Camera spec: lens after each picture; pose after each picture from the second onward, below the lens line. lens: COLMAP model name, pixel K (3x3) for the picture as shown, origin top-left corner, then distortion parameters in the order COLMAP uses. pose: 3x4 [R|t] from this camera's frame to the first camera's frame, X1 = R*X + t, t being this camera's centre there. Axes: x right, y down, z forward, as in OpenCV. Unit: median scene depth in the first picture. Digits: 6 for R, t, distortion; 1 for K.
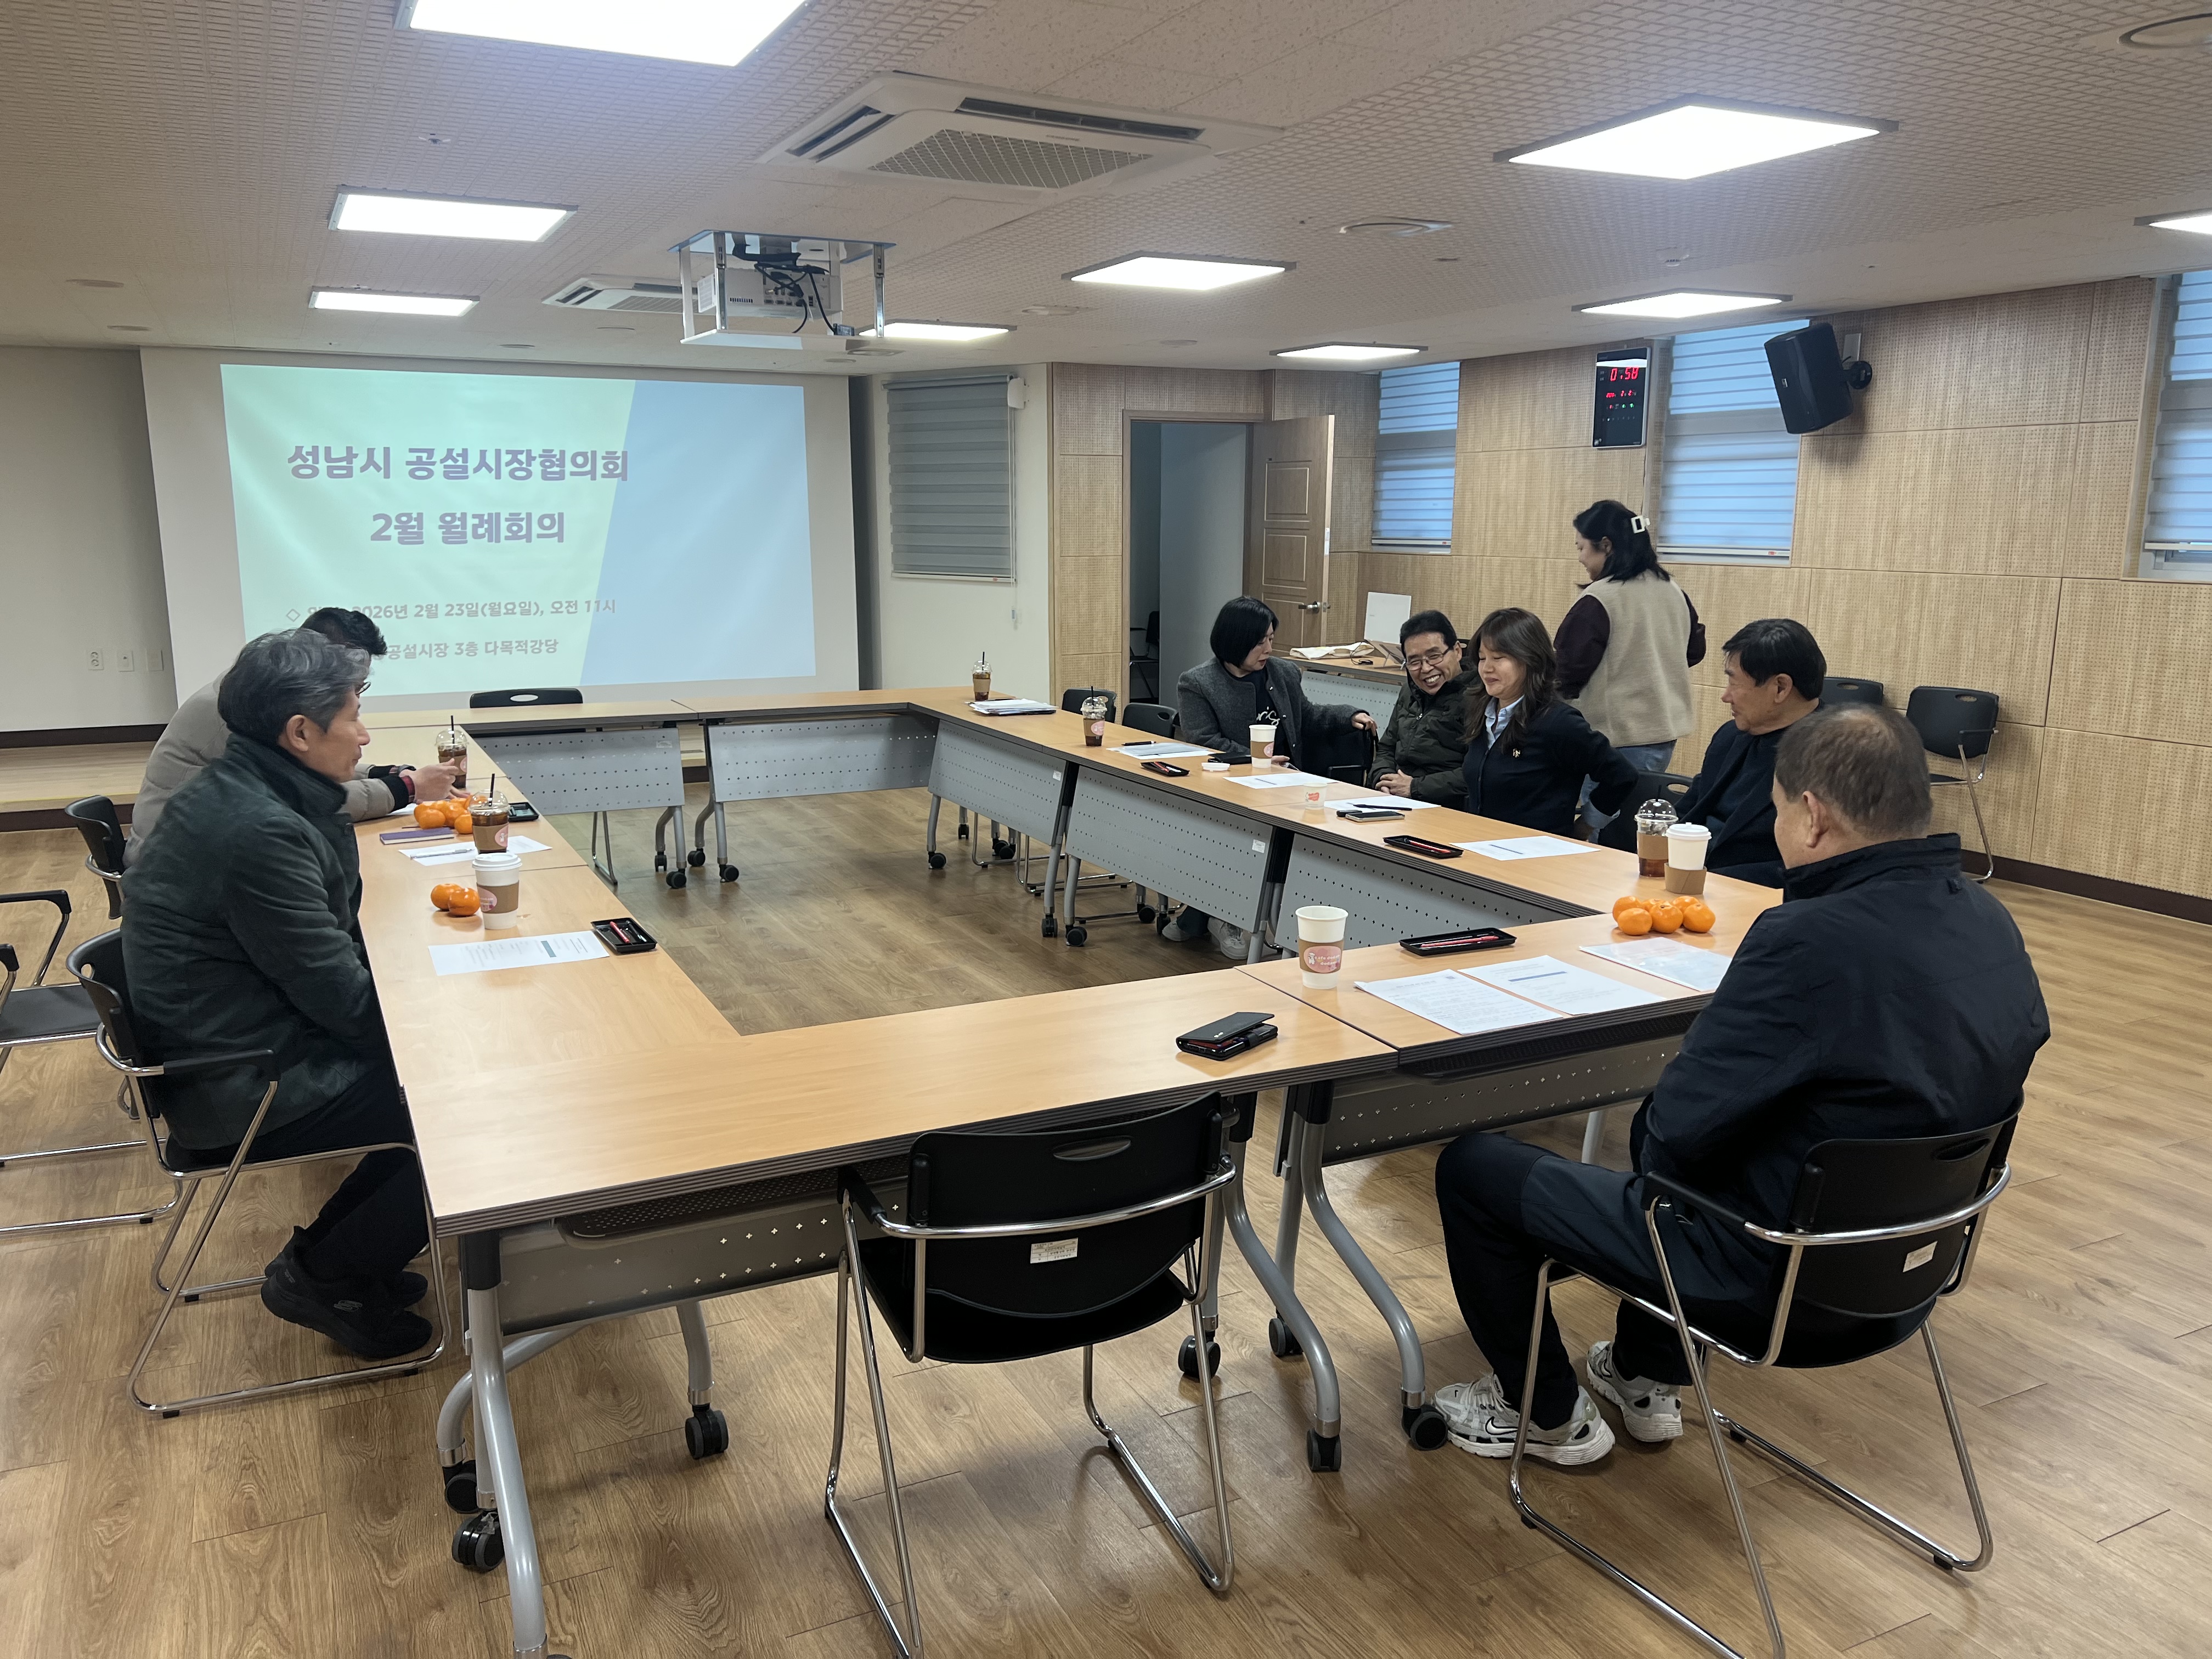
lens RADIAL K [[1653.8, 0, 1100.4], [0, 1653.8, 827.1], [0, 0, 1]] dist [0.075192, -0.078334]
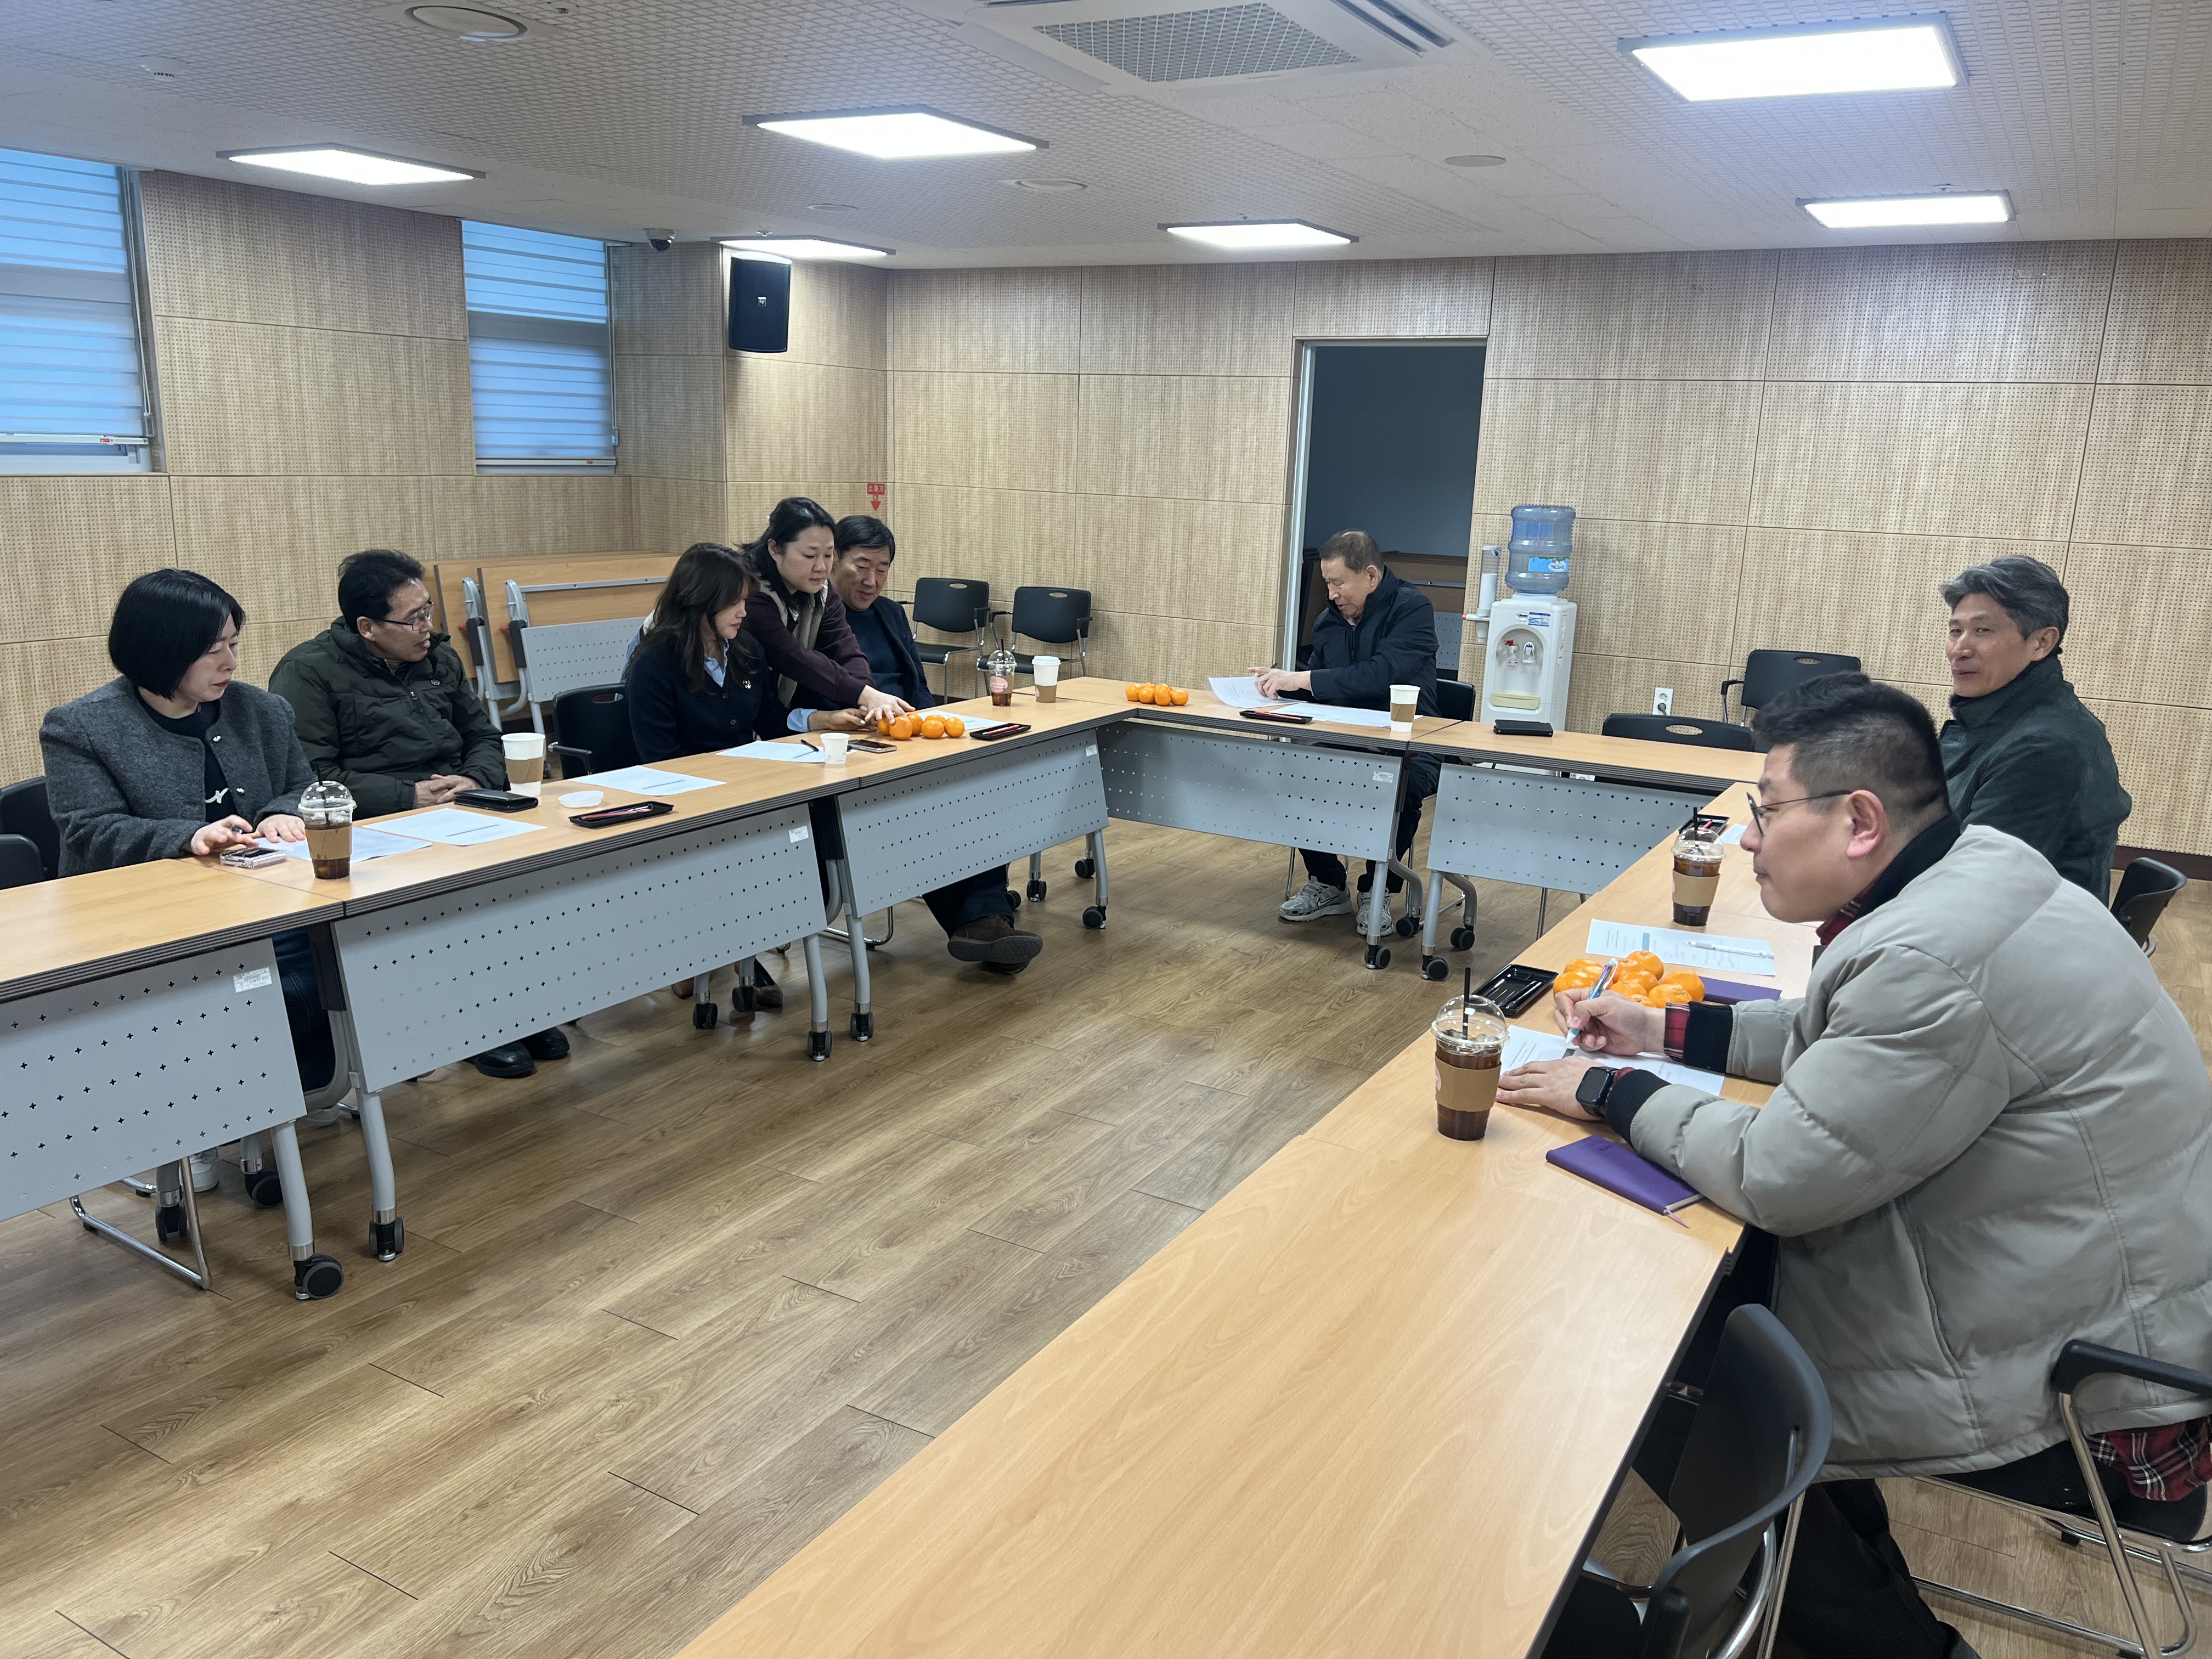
lens RADIAL K [[1653.8, 0, 1118.9], [0, 1653.8, 839.3], [0, 0, 1]] dist [0.075192, -0.078334]
pose [[-0.550681, -0.215658, 0.806376, -0.455698], [0.125395, 0.933713, 0.335346, -0.167944], [-0.825243, 0.285784, -0.487136, 0.867621]]
